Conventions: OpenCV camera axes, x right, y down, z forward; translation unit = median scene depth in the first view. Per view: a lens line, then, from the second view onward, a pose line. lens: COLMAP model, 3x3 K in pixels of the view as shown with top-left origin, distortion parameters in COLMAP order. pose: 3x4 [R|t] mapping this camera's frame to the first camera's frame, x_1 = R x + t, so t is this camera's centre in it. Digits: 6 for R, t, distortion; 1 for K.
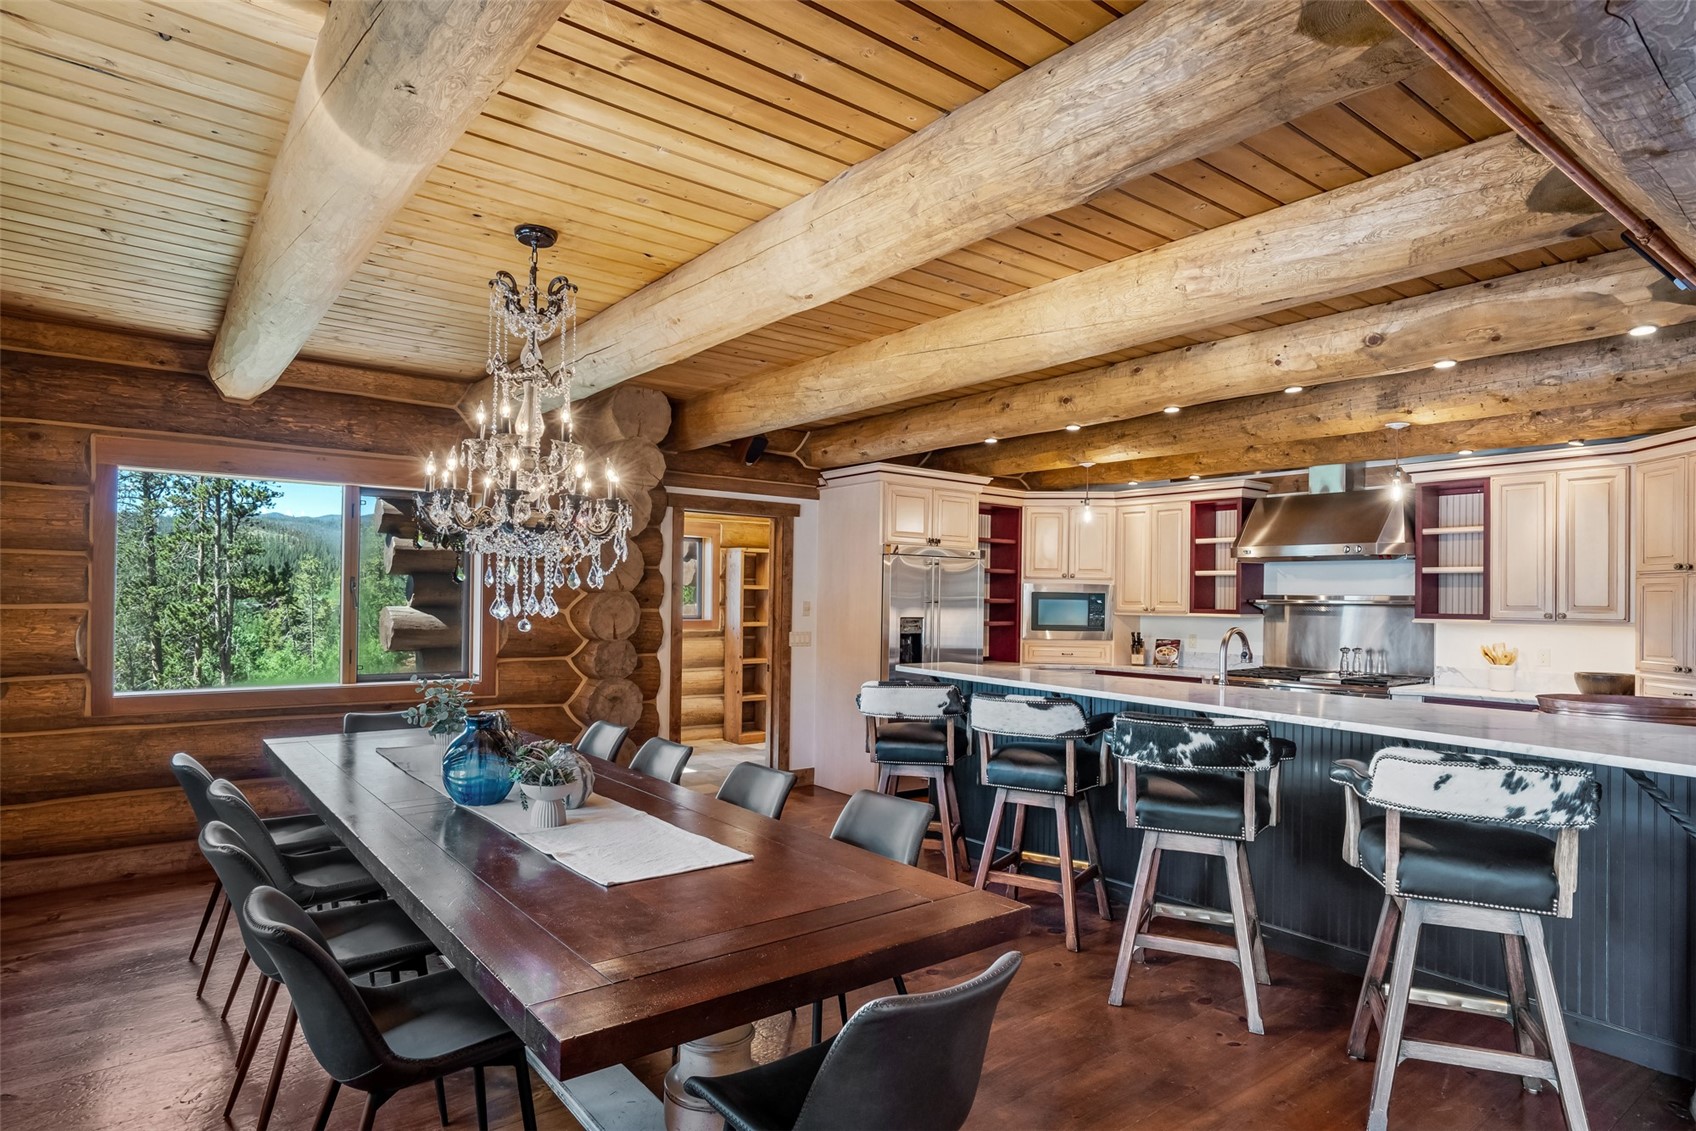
lens RADIAL K [[953.6, 0, 845.6], [0, 953.6, 624.3], [0, 0, 1]] dist [0.001875, 0.000366]
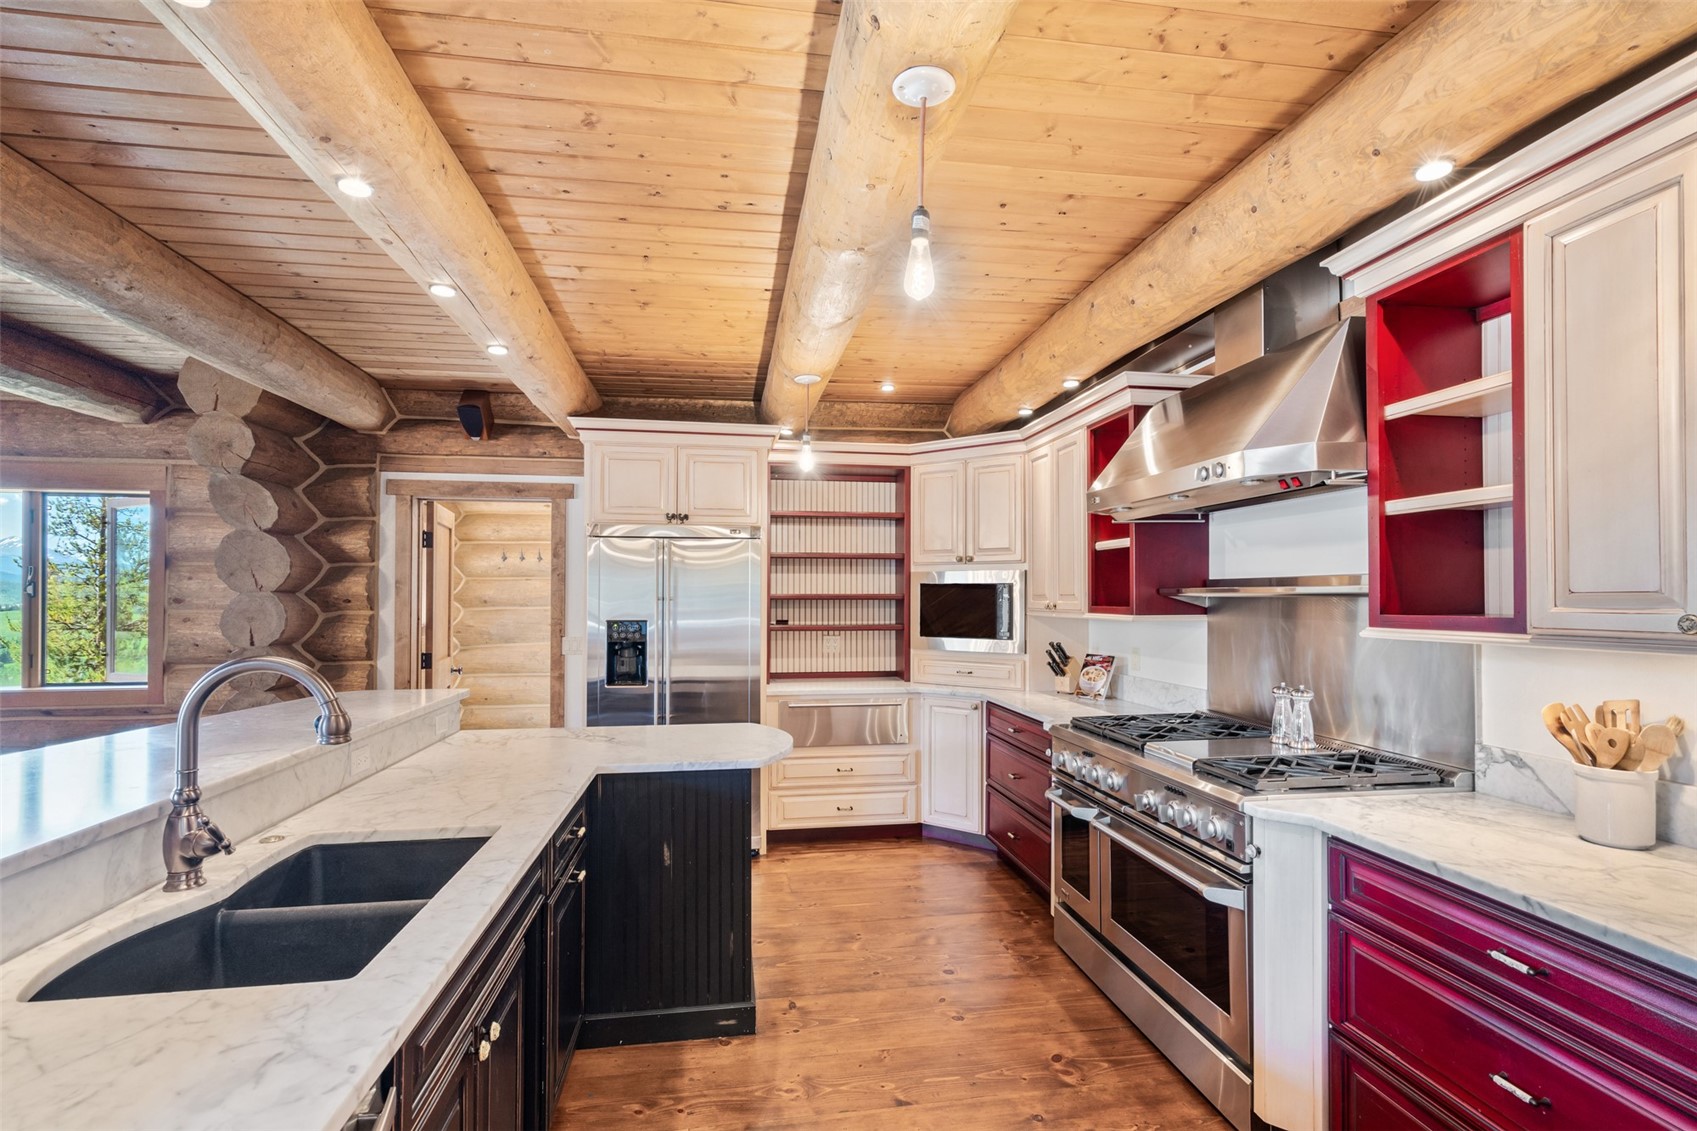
lens RADIAL K [[782.9, 0, 850.7], [0, 782.9, 592.1], [0, 0, 1]] dist [0.001210, 0.000446]
pose [[0.878336, -0.015196, -0.477801, 0.583396], [-0.001390, 0.999409, -0.034341, -0.009697], [0.478041, 0.030828, 0.877796, 0.622246]]
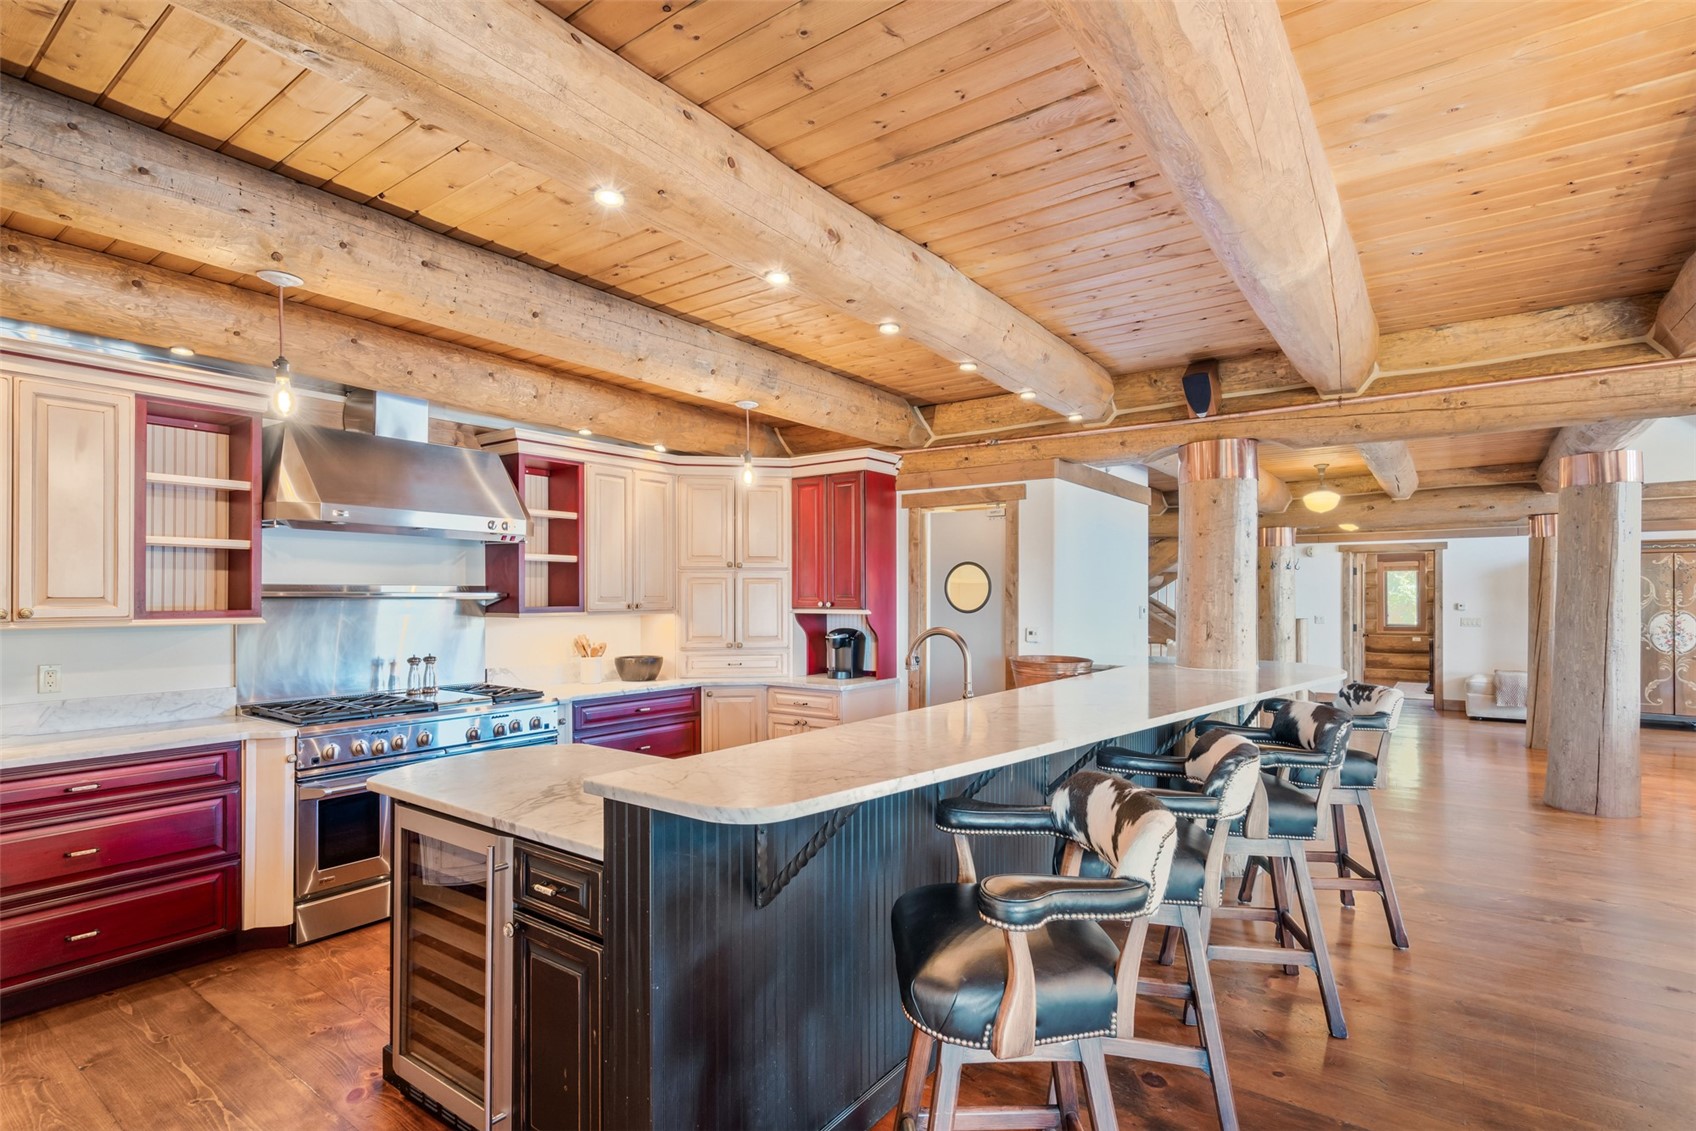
lens RADIAL K [[826.6, 0, 844.9], [0, 826.6, 589.7], [0, 0, 1]] dist [0.000255, 0.000053]
pose [[-0.274279, -0.010865, 0.961589, -0.187484], [0.017561, 0.999713, 0.016305, -0.035182], [-0.961490, 0.021359, -0.274009, 0.954728]]
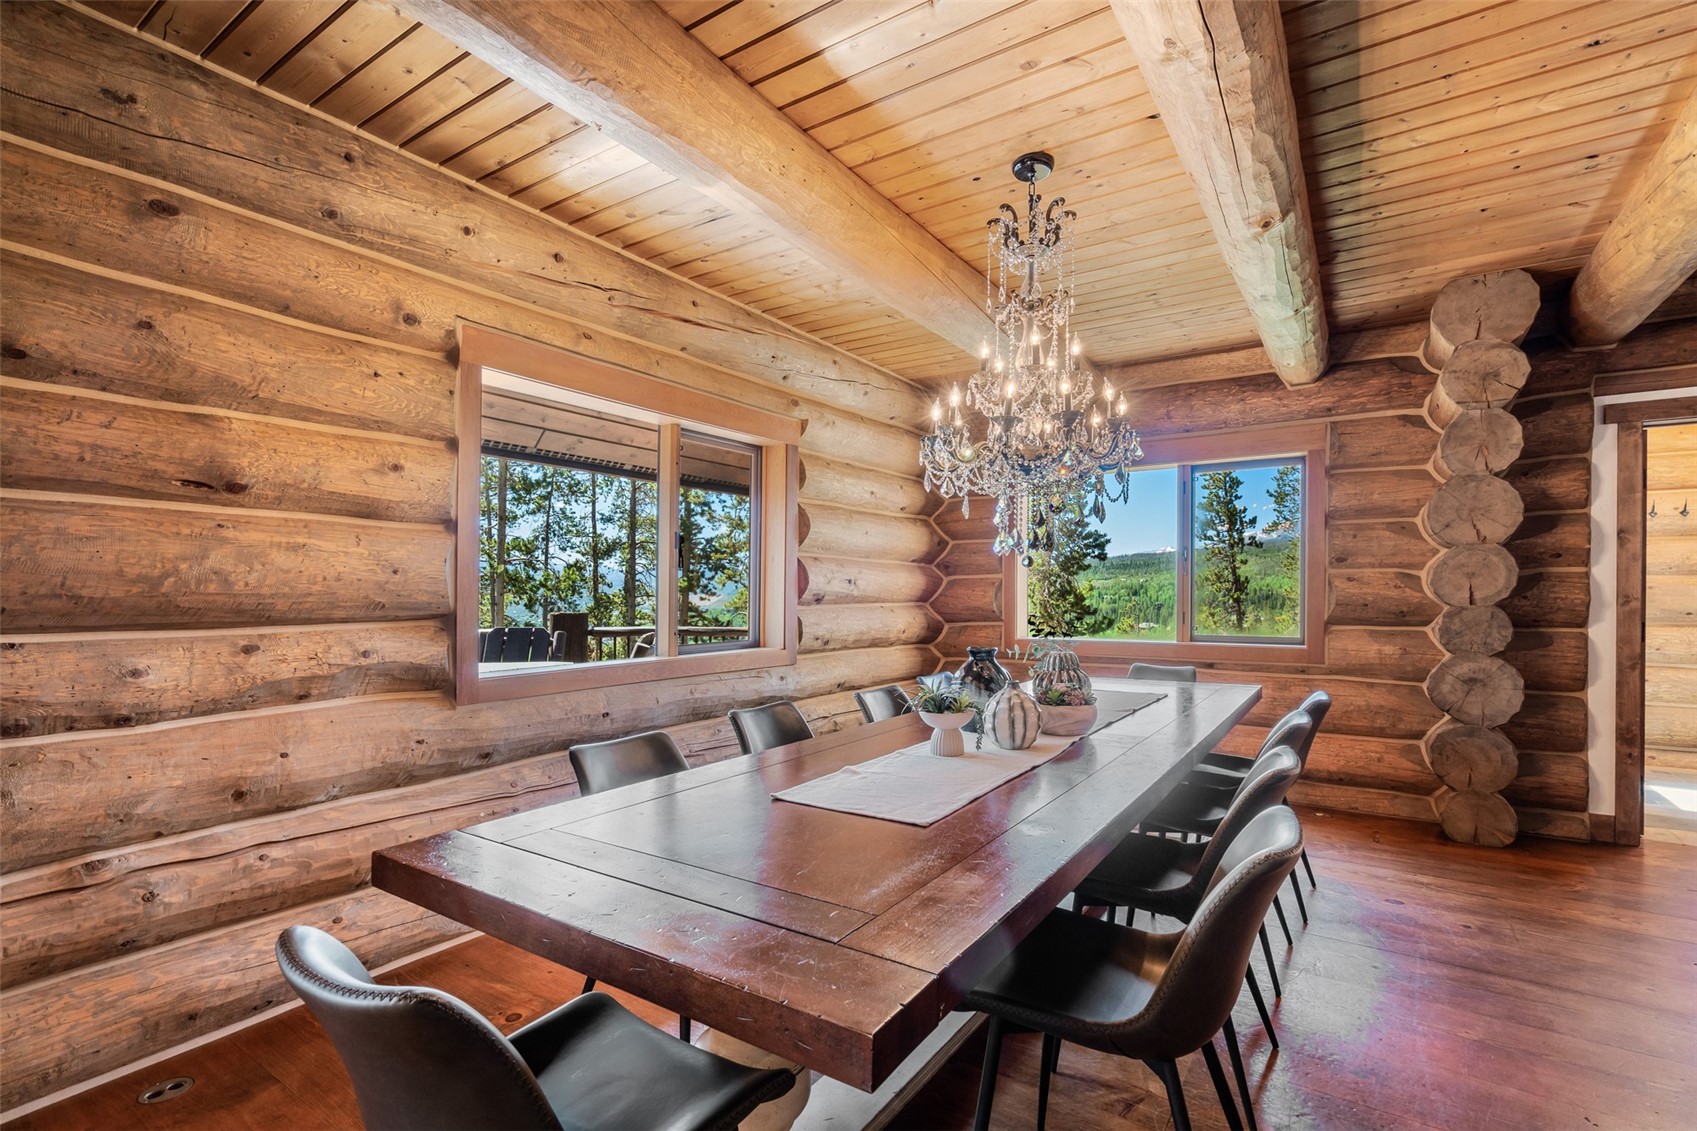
lens RADIAL K [[782.9, 0, 850.7], [0, 782.9, 592.1], [0, 0, 1]] dist [0.001210, 0.000446]
pose [[0.322045, -0.016432, -0.946582, 0.203077], [-0.019164, 0.999531, -0.023871, 0.030081], [0.946531, 0.025828, 0.321579, 0.303617]]
